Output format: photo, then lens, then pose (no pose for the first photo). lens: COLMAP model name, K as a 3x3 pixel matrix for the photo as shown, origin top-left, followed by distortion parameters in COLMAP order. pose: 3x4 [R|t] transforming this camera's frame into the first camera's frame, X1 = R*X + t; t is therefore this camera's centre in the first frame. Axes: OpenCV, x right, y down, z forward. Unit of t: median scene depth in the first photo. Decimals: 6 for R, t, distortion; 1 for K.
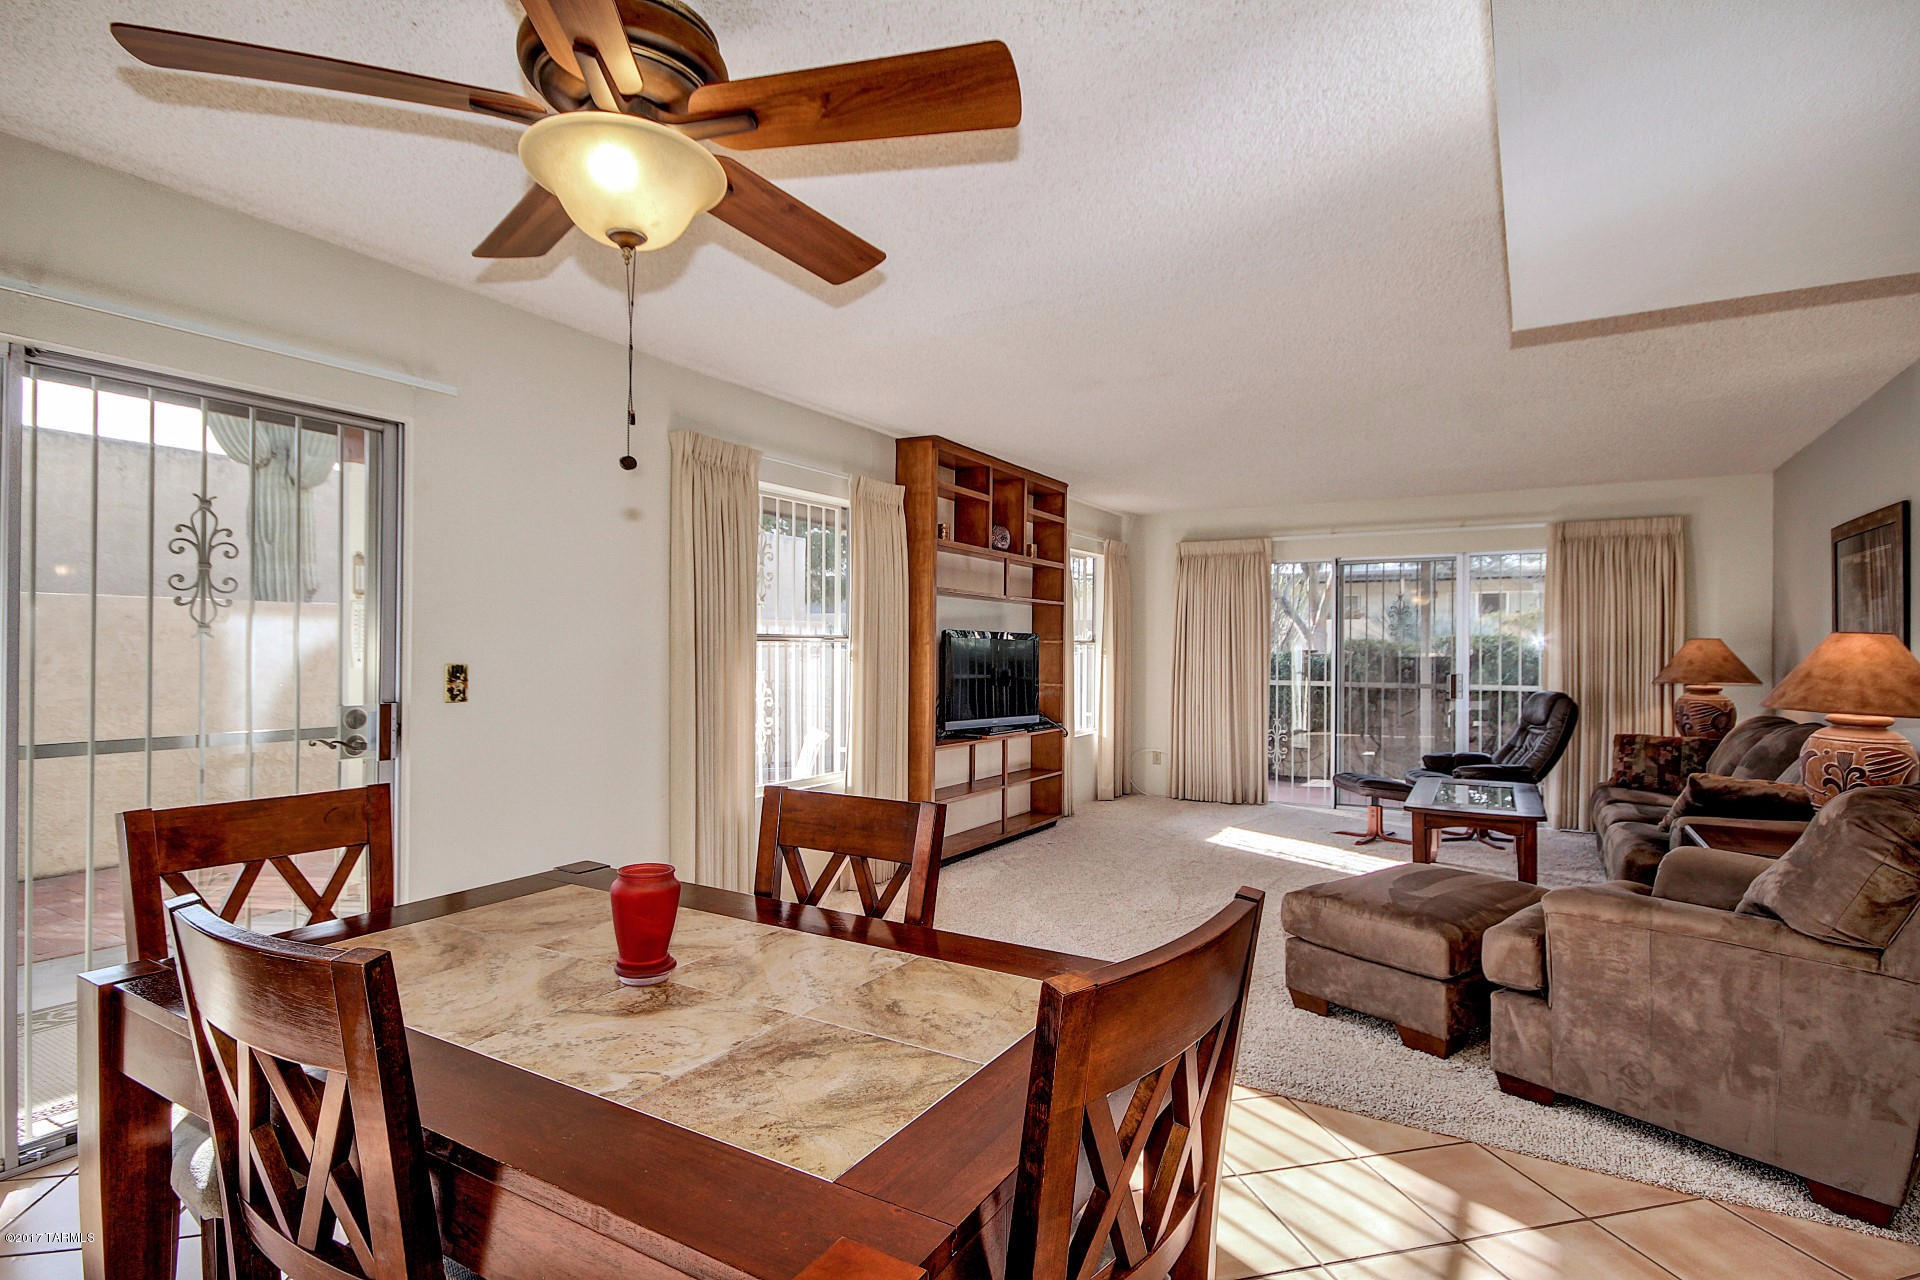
lens RADIAL K [[915.5, 0, 960.0], [0, 915.5, 640.0], [0, 0, 1]] dist [0.002099, 0.000217]
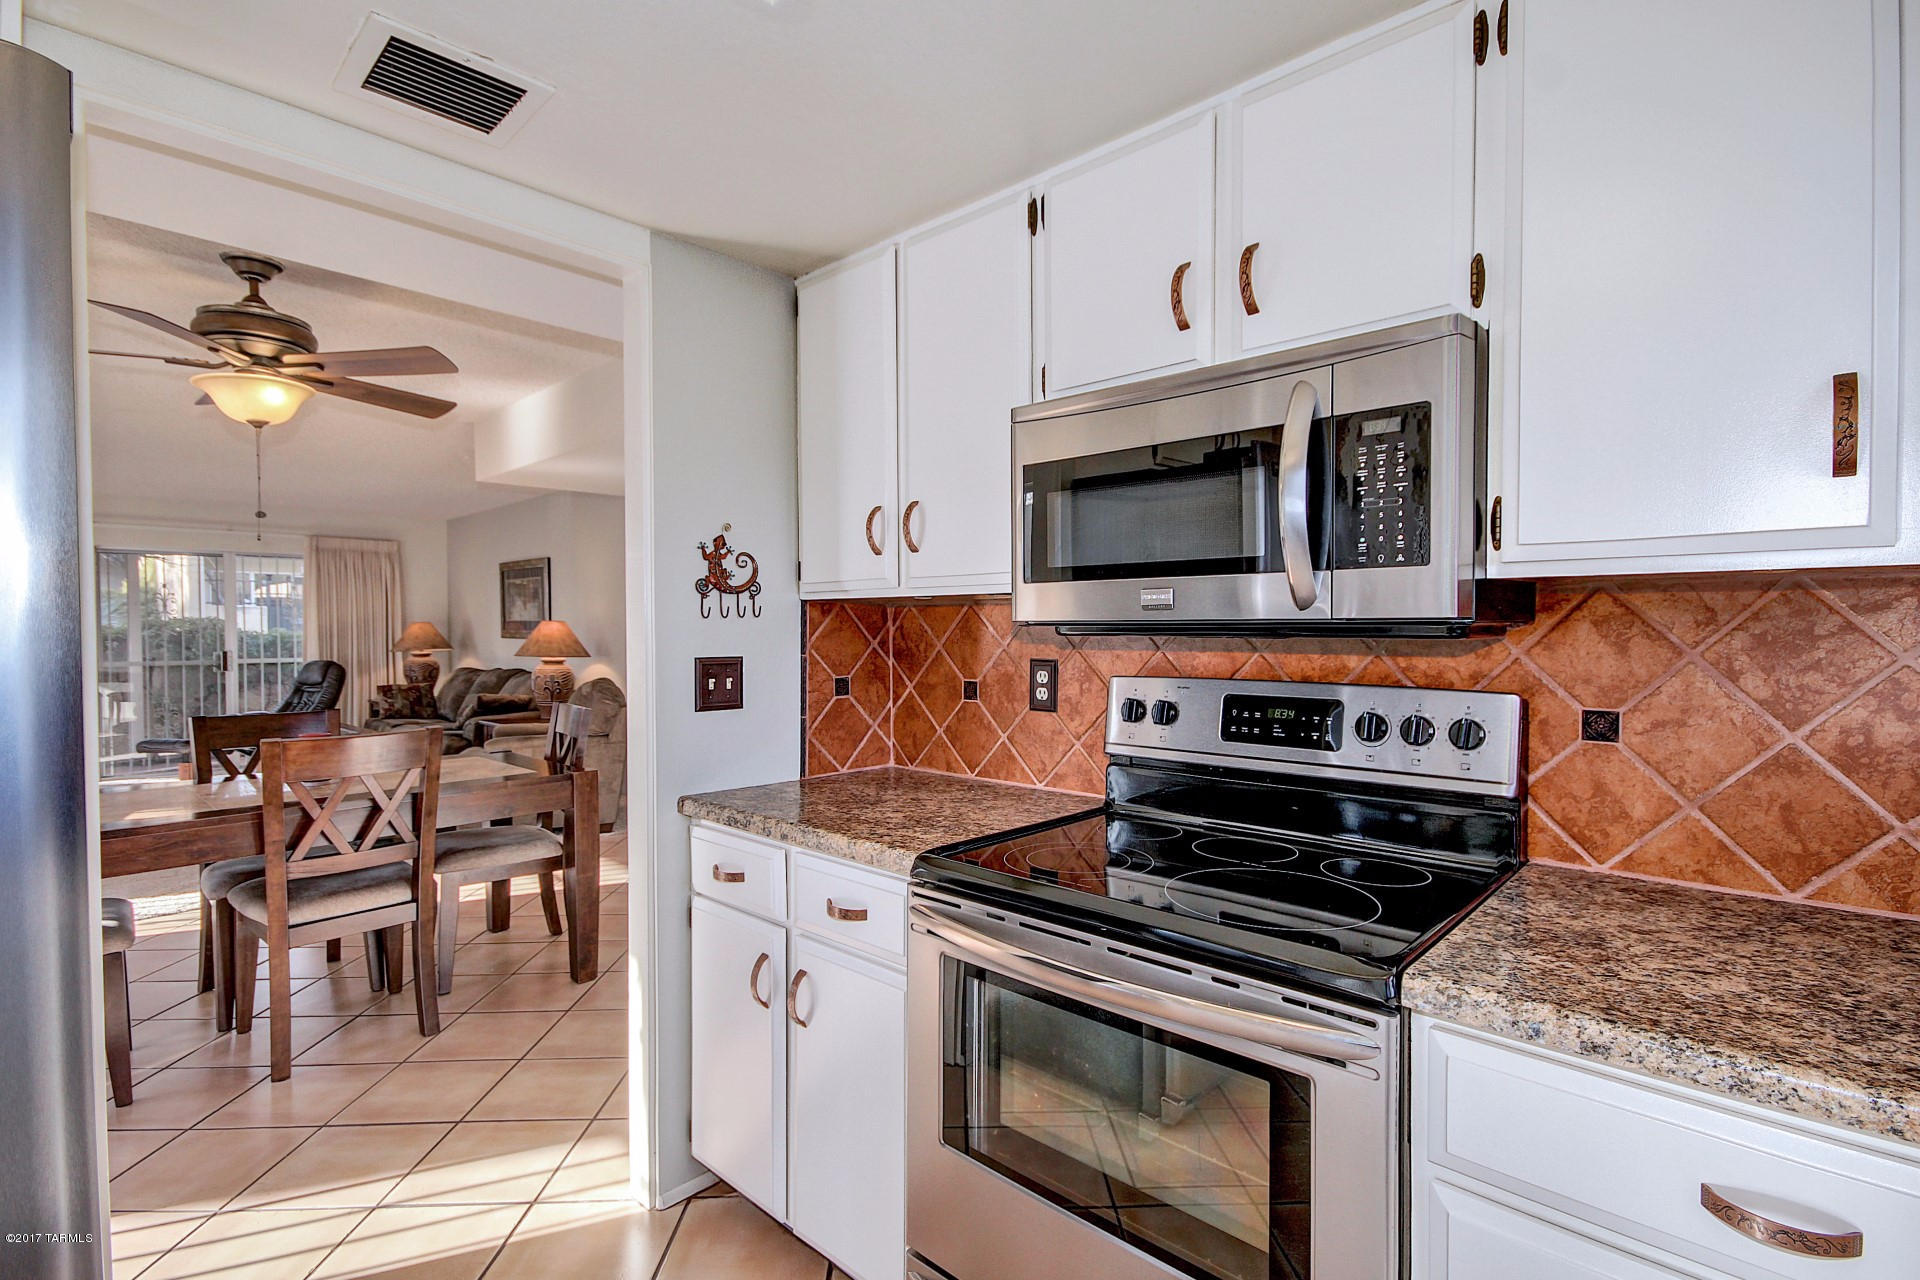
lens RADIAL K [[915.5, 0, 960.0], [0, 915.5, 640.0], [0, 0, 1]] dist [0.002099, 0.000217]
pose [[0.199456, -0.022139, 0.979657, -0.510748], [-0.004927, 0.999709, 0.023595, -0.011879], [-0.979894, -0.009533, 0.199289, -0.218154]]
